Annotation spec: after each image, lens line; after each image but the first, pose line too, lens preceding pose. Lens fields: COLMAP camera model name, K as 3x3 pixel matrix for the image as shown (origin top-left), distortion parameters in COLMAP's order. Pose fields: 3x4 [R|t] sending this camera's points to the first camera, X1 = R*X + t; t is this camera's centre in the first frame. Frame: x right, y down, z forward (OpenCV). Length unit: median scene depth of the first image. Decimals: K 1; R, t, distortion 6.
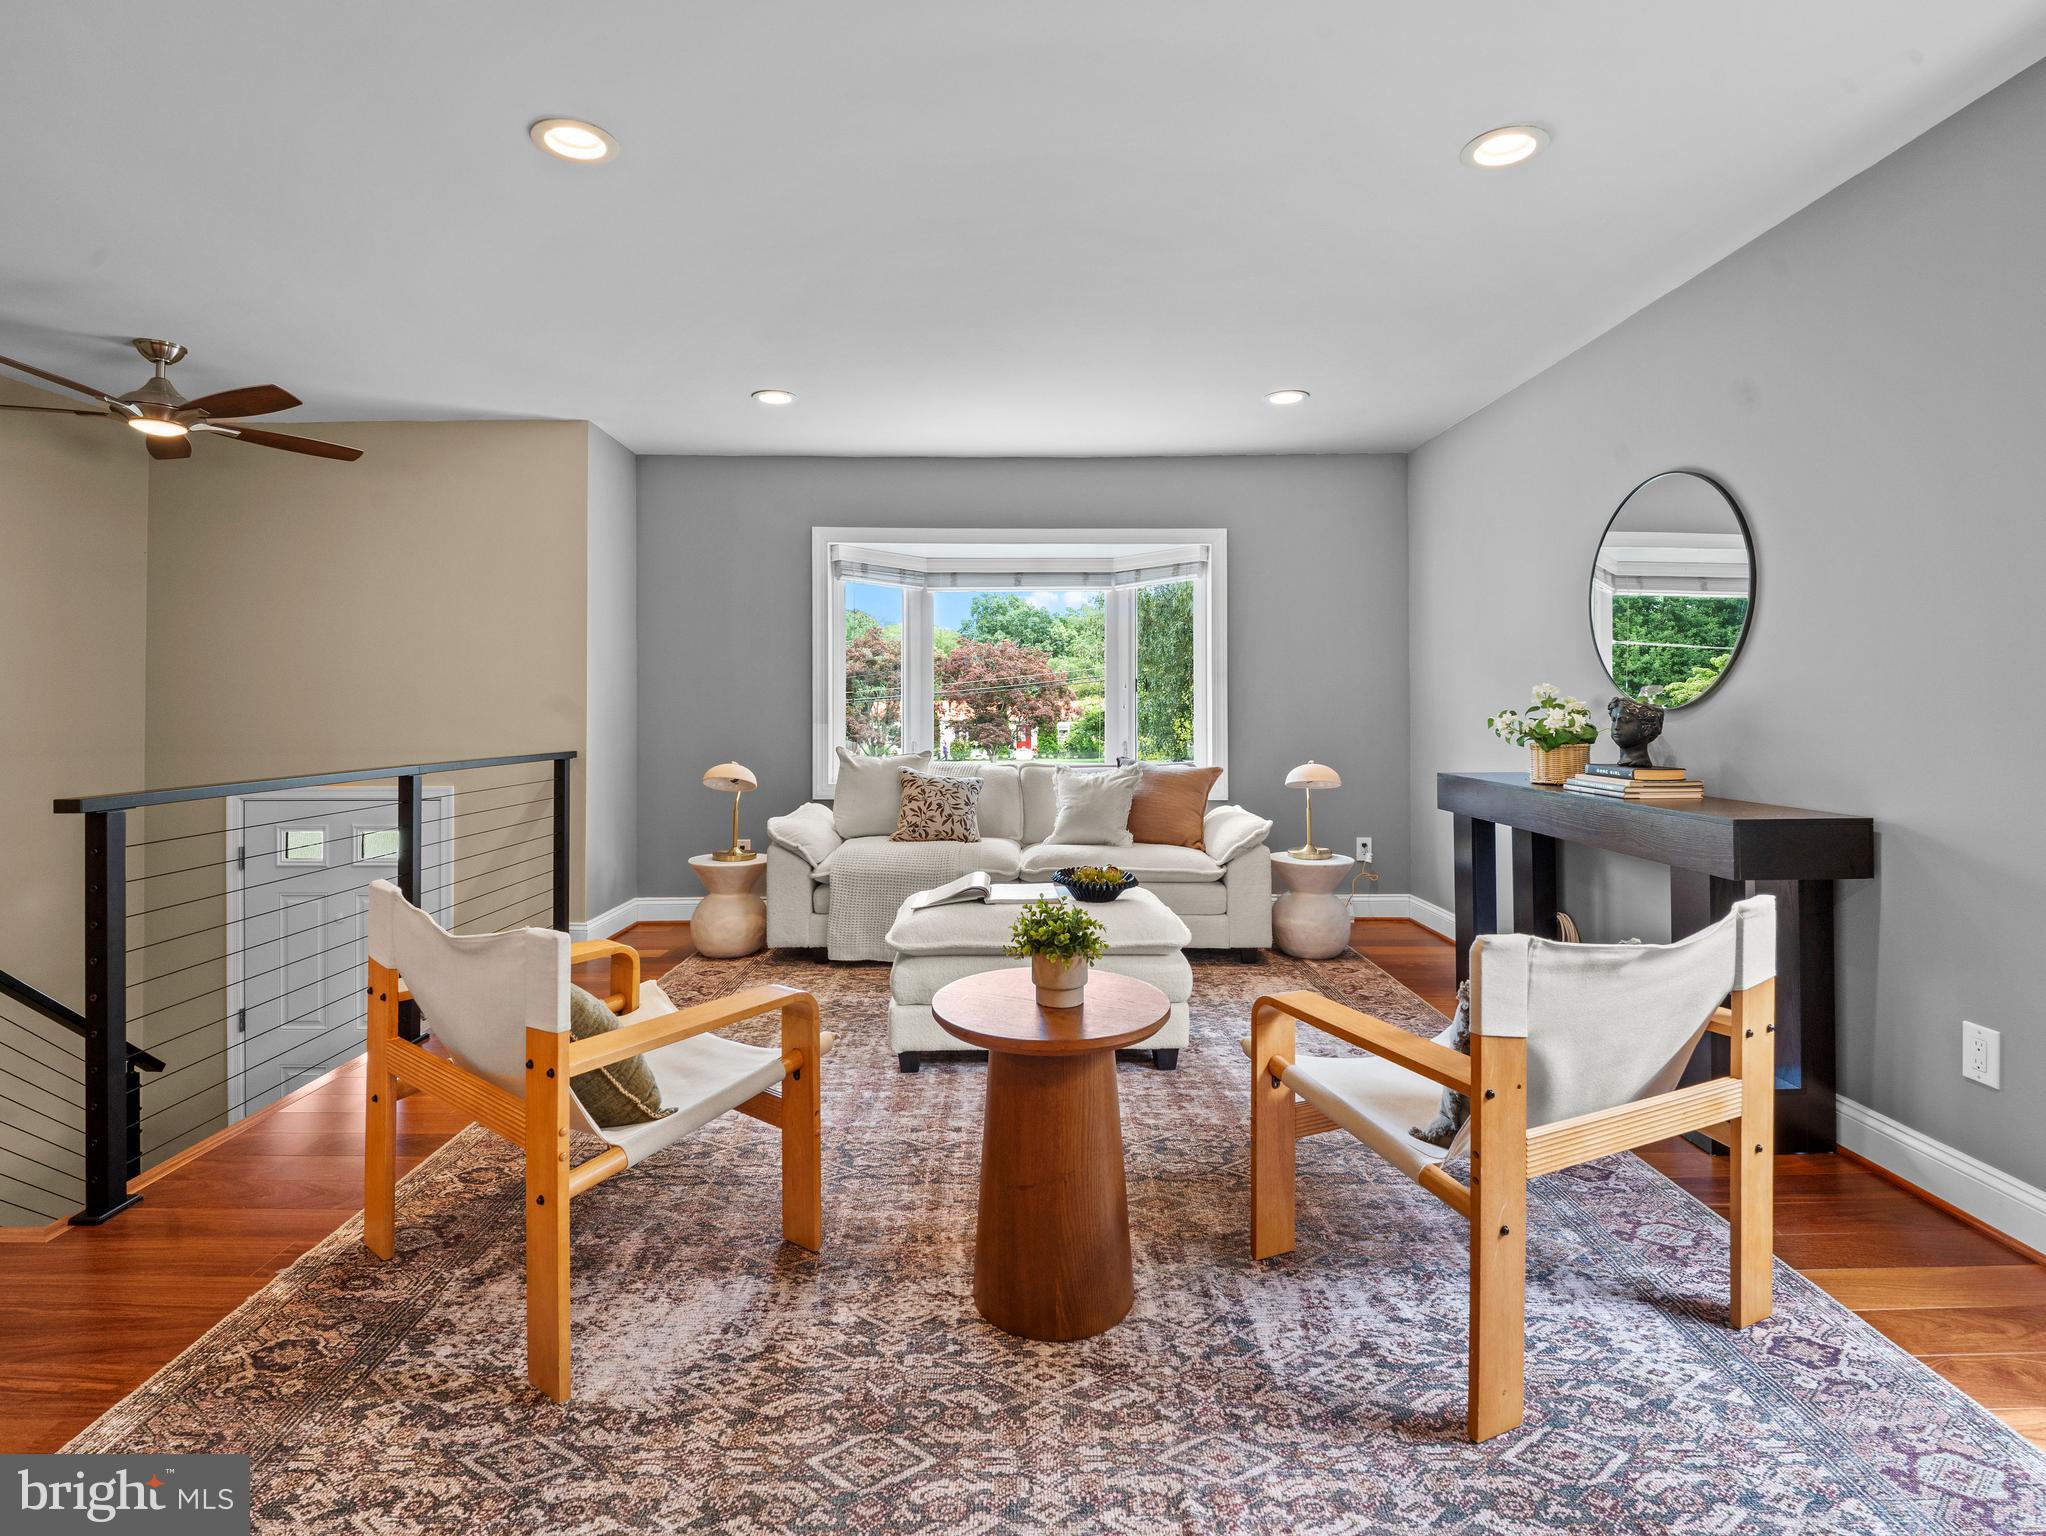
lens RADIAL K [[821.8, 0, 1022.6], [0, 821.8, 692.6], [0, 0, 1]] dist [0.000309, 0.000013]
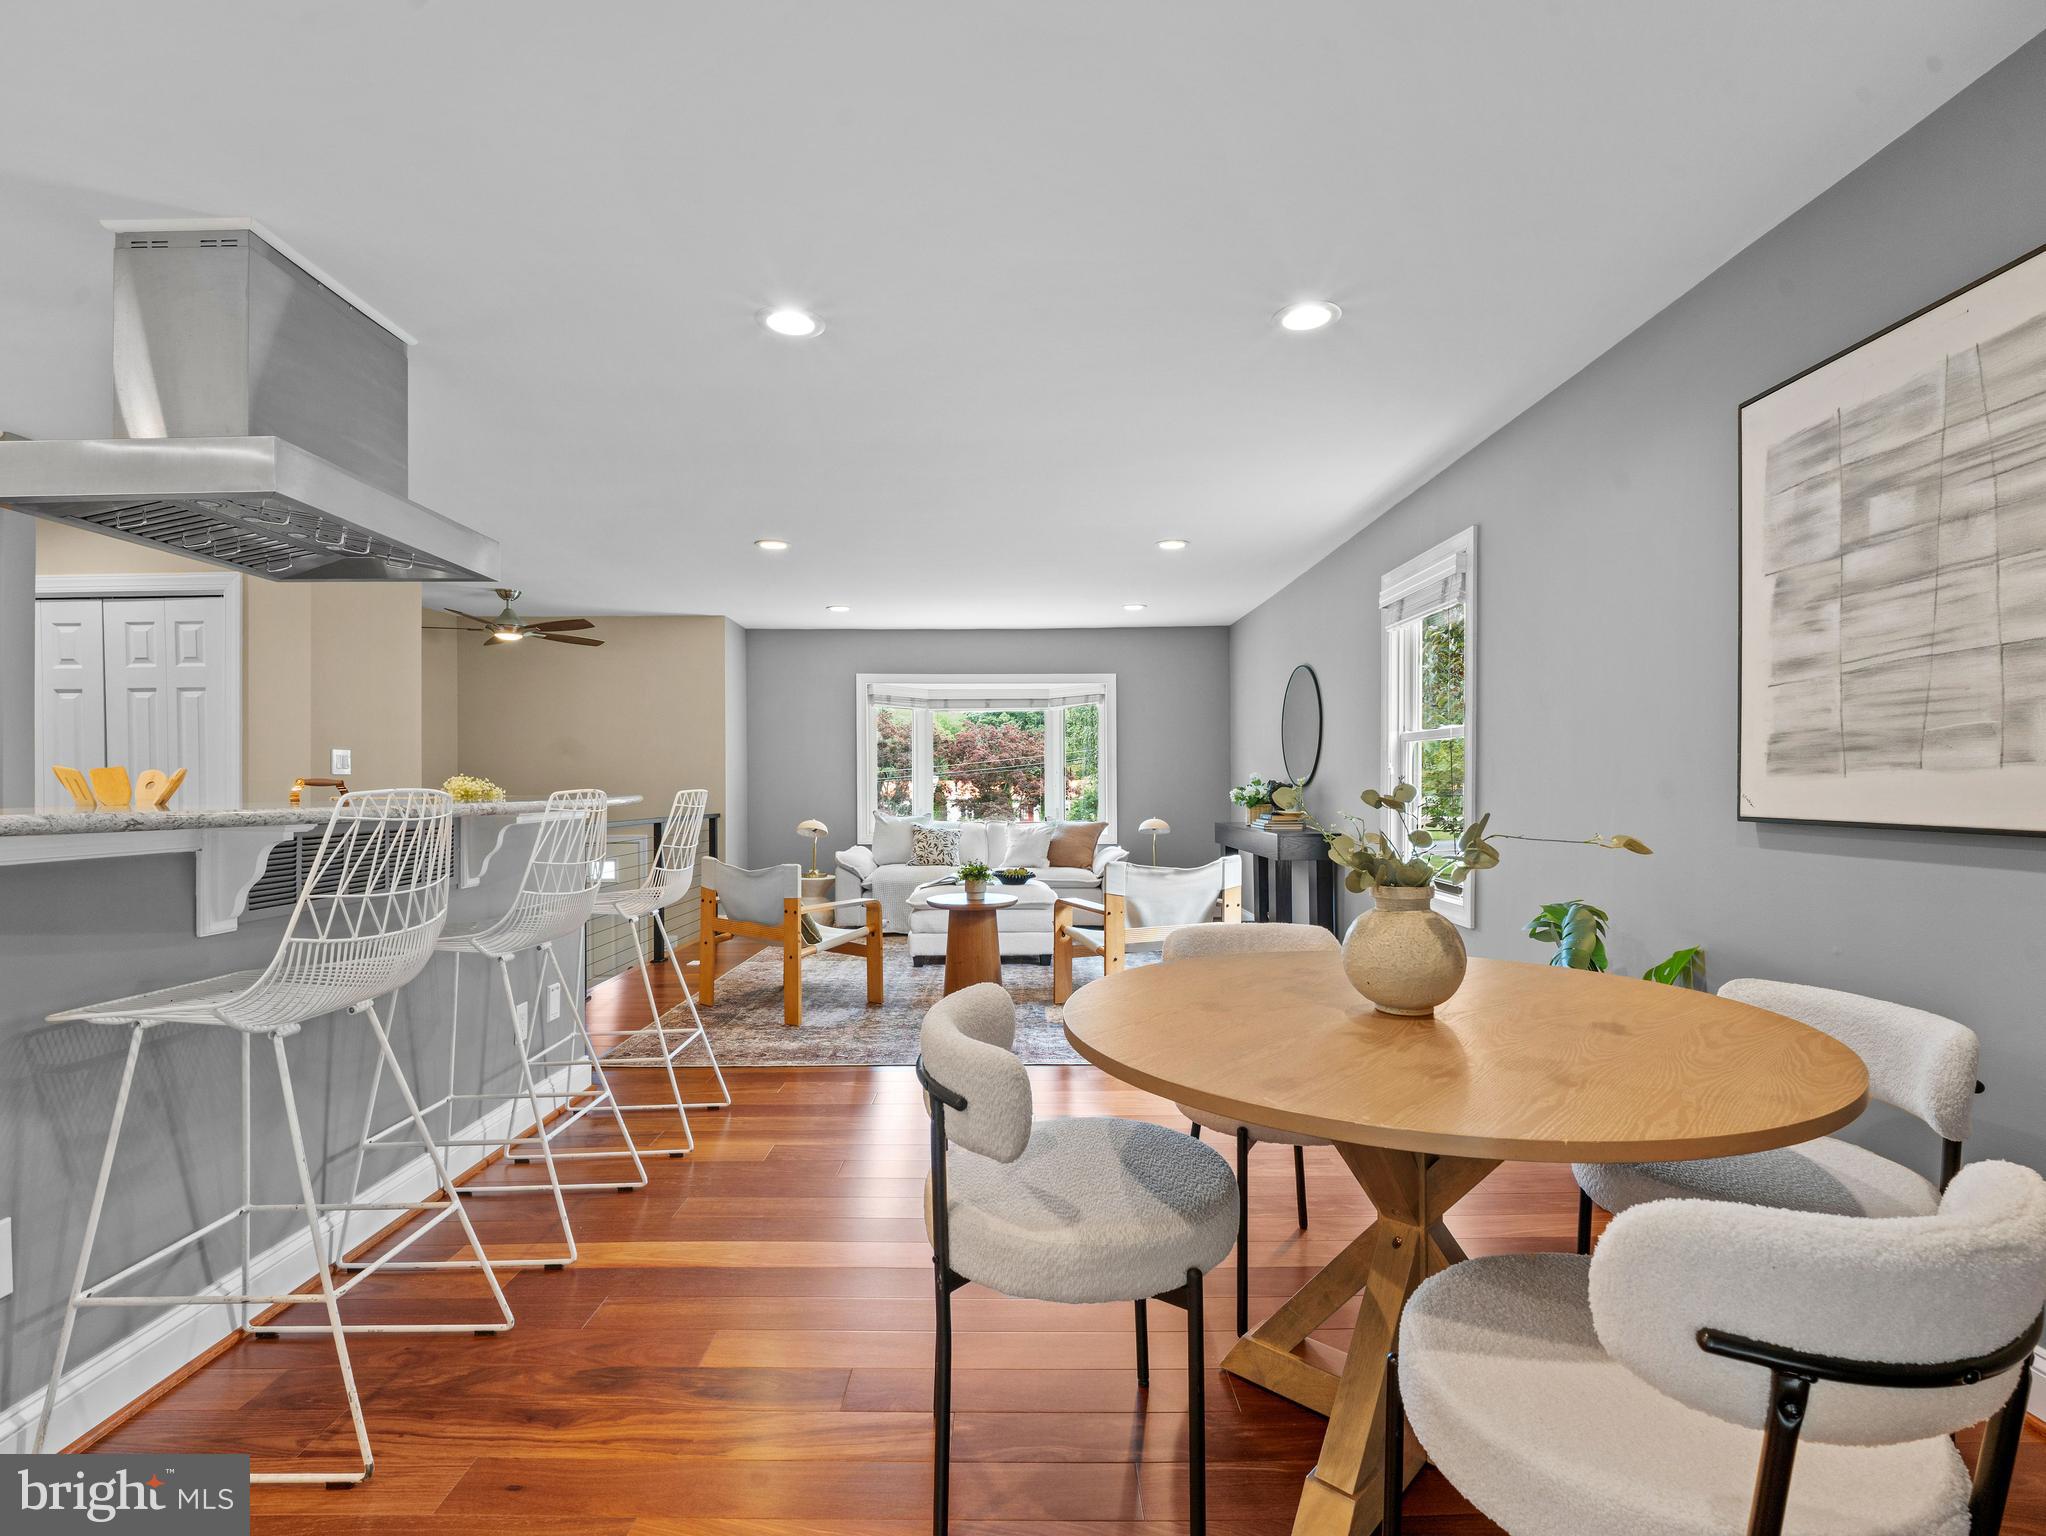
lens RADIAL K [[822.9, 0, 1023.0], [0, 822.9, 768.0], [0, 0, 1]] dist [-0.000348, -0.000015]
pose [[0.999943, -0.004672, -0.009552, 0.094541], [0.004625, 0.999977, -0.004962, -0.011017], [0.009575, 0.004917, 0.999942, -0.684953]]
